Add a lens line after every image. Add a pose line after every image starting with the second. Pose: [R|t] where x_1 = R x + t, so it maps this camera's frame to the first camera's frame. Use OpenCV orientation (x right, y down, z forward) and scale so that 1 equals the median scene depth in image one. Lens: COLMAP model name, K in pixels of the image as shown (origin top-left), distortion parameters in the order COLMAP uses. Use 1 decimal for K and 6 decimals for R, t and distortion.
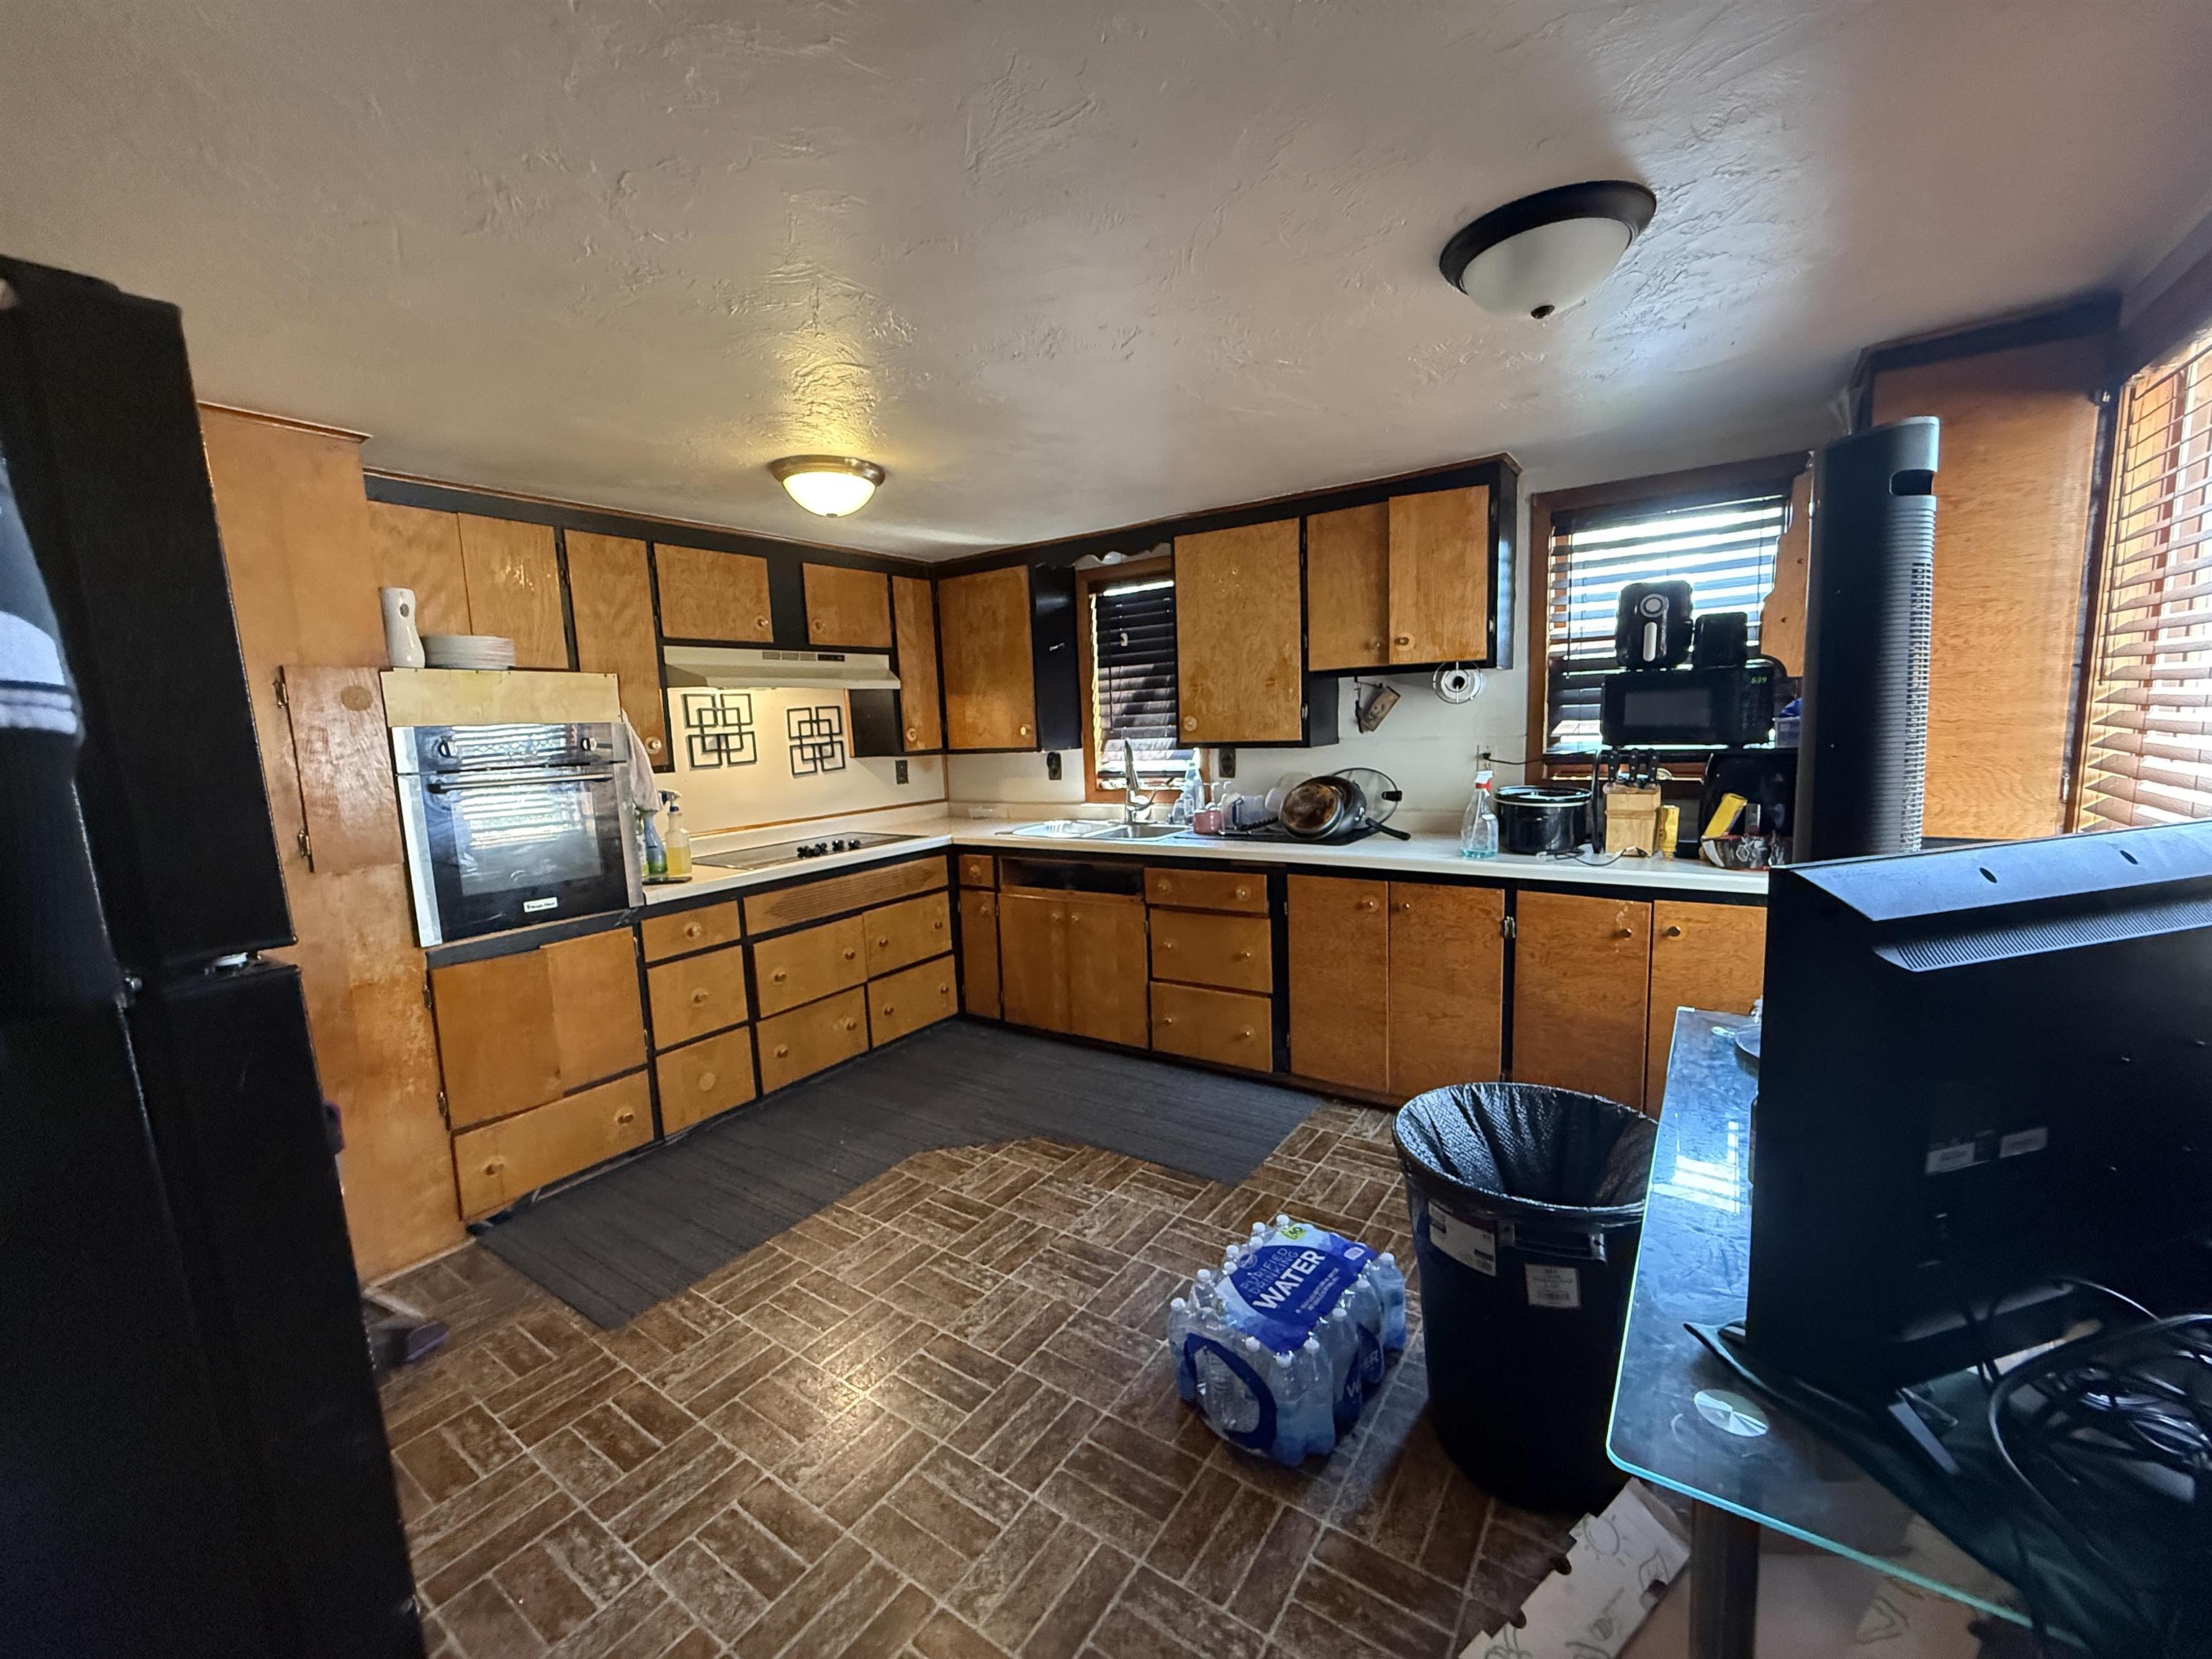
lens RADIAL K [[885.7, 0, 1109.0], [0, 885.7, 829.8], [0, 0, 1]] dist [0.001239, -0.000069]
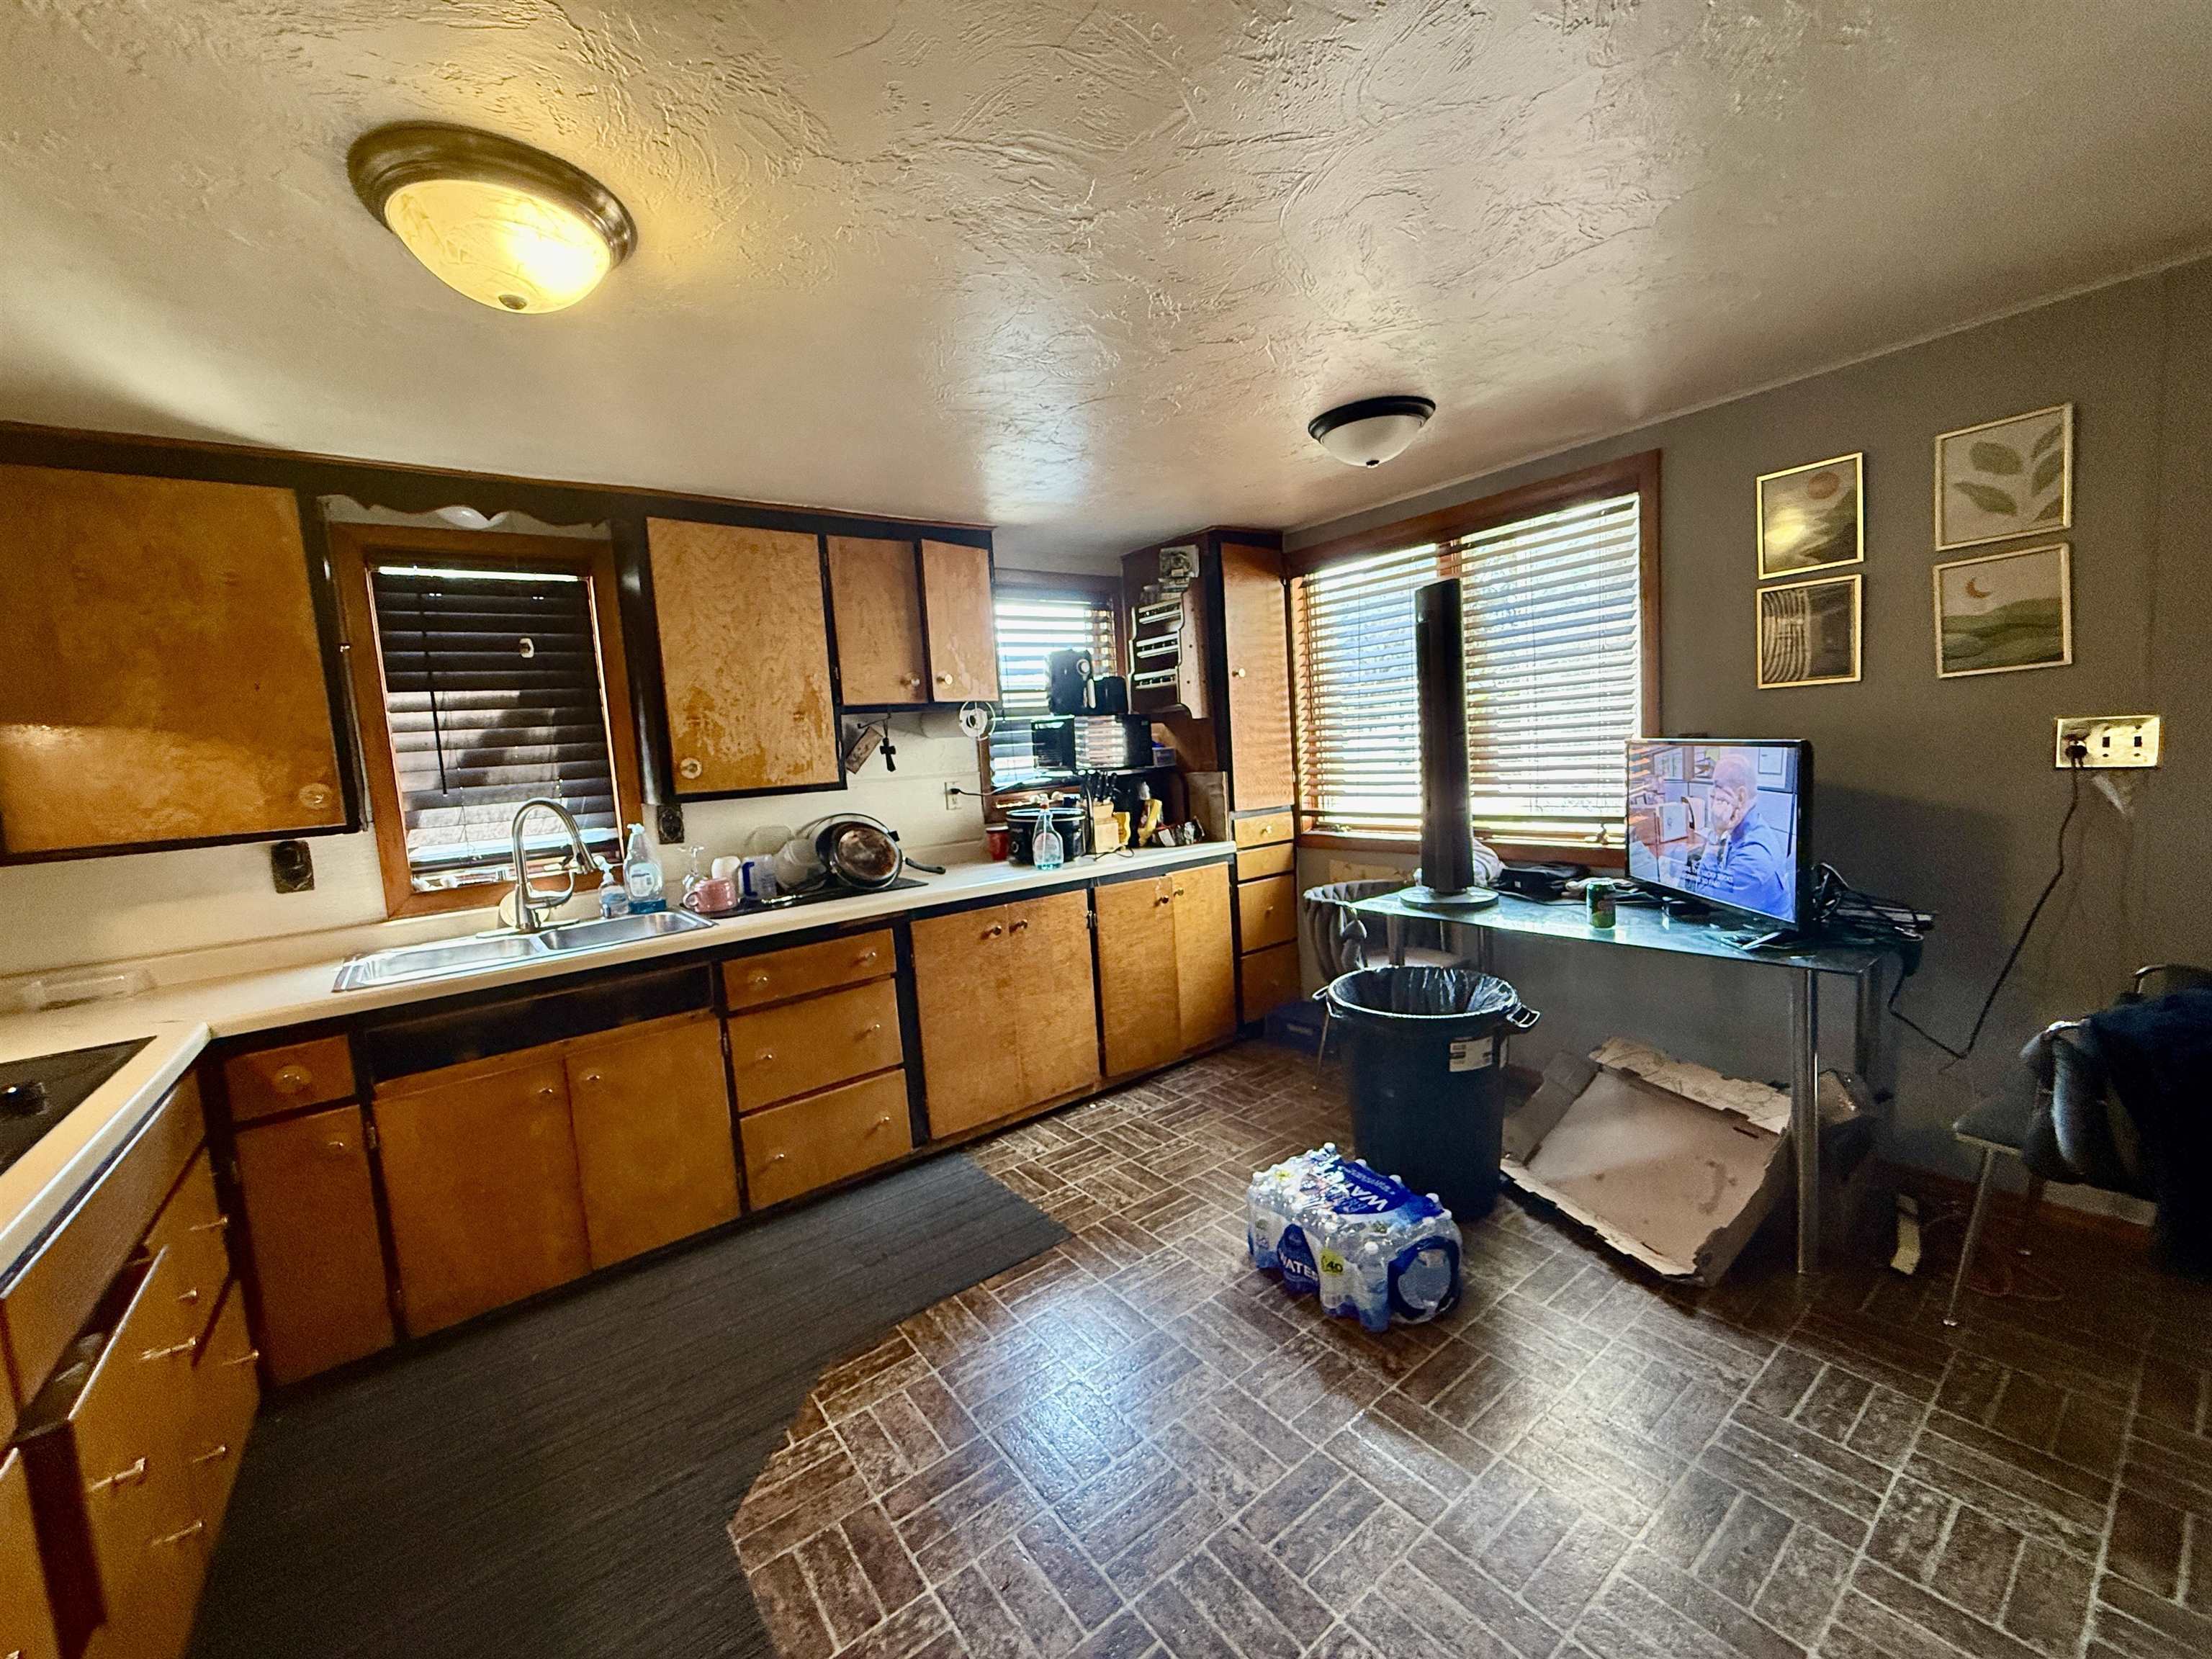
lens RADIAL K [[885.7, 0, 1108.8], [0, 885.7, 824.4], [0, 0, 1]] dist [0.001239, -0.000069]
pose [[0.312231, -0.068810, 0.947511, -0.533182], [0.172819, 0.984846, 0.014573, -0.024123], [-0.934155, 0.159197, 0.319391, 0.455882]]
